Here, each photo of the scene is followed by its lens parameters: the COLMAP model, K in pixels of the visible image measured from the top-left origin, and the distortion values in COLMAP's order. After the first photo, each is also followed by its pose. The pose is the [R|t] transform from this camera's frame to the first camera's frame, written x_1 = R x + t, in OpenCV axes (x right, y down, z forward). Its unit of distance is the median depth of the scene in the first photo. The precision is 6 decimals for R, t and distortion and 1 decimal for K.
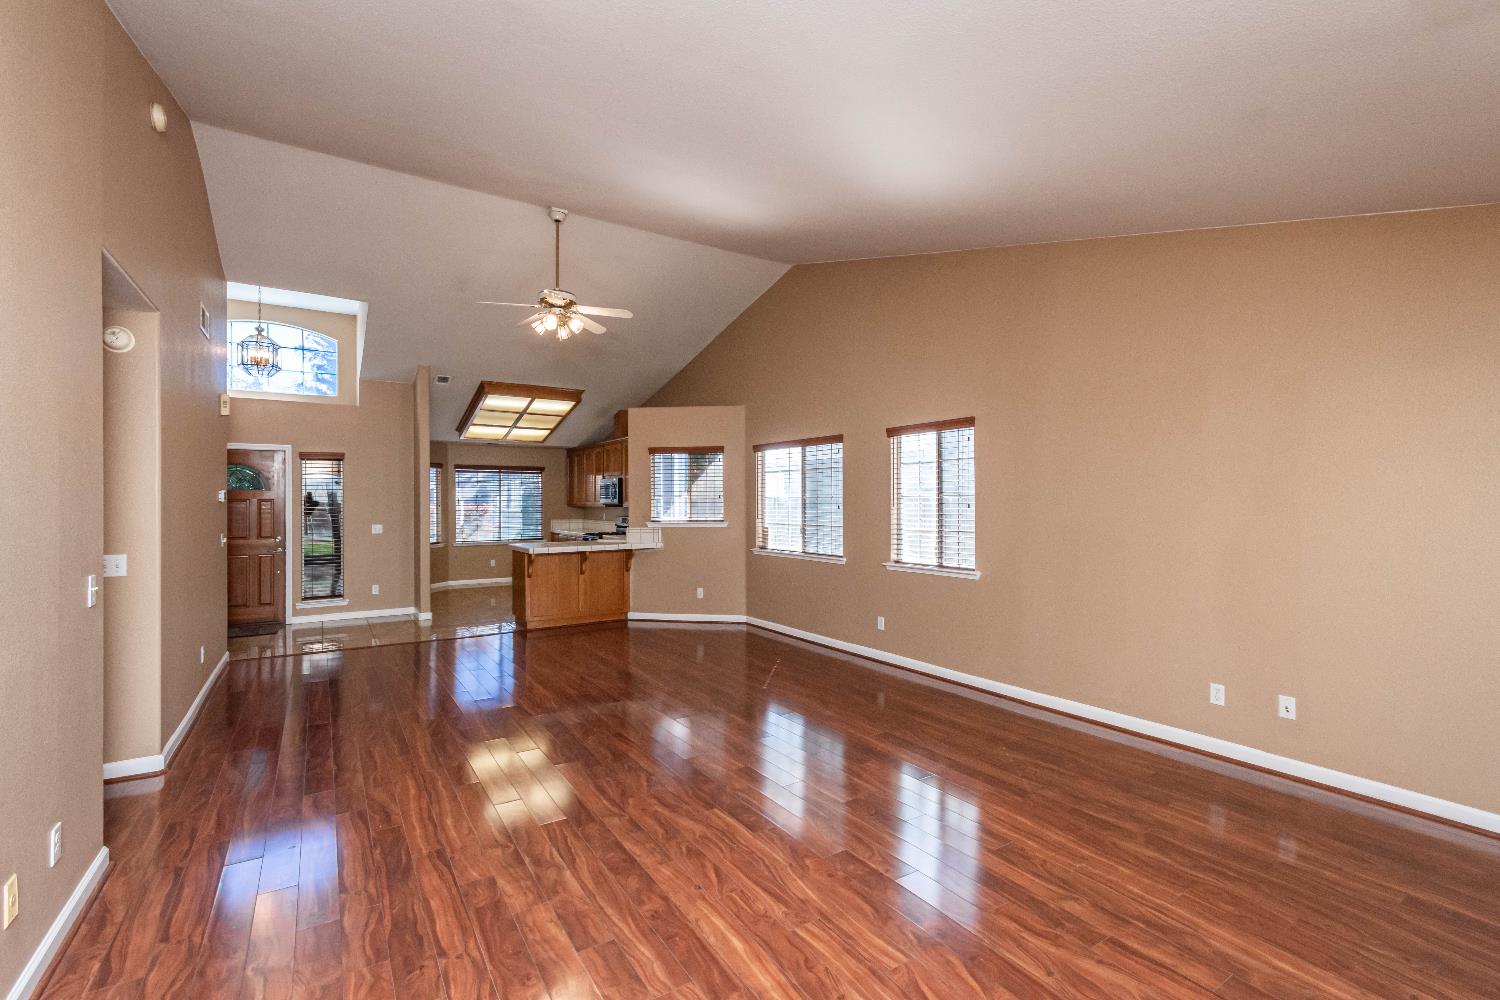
lens RADIAL K [[660.9, 0, 750.0], [0, 660.9, 500.0], [0, 0, 1]] dist [0.001129, 0.000256]
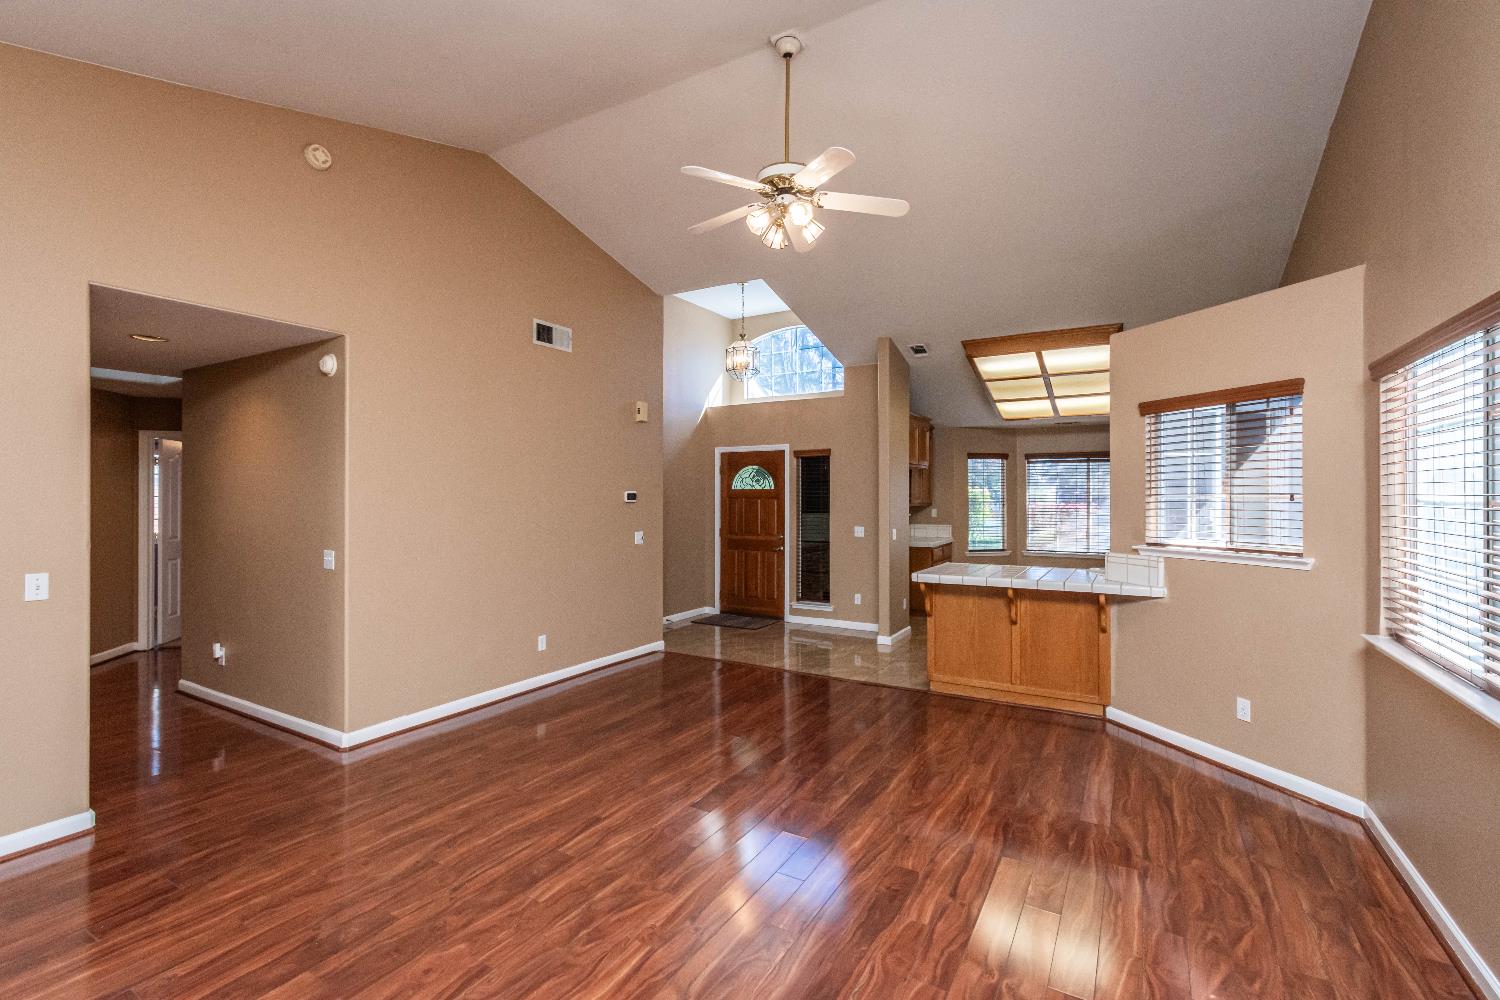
lens RADIAL K [[660.9, 0, 750.0], [0, 660.9, 500.0], [0, 0, 1]] dist [0.001129, 0.000256]
pose [[0.442186, 0.008612, -0.896882, 0.177947], [0.000509, 0.999951, 0.009853, -0.008272], [0.896923, -0.004814, 0.442161, 0.493470]]
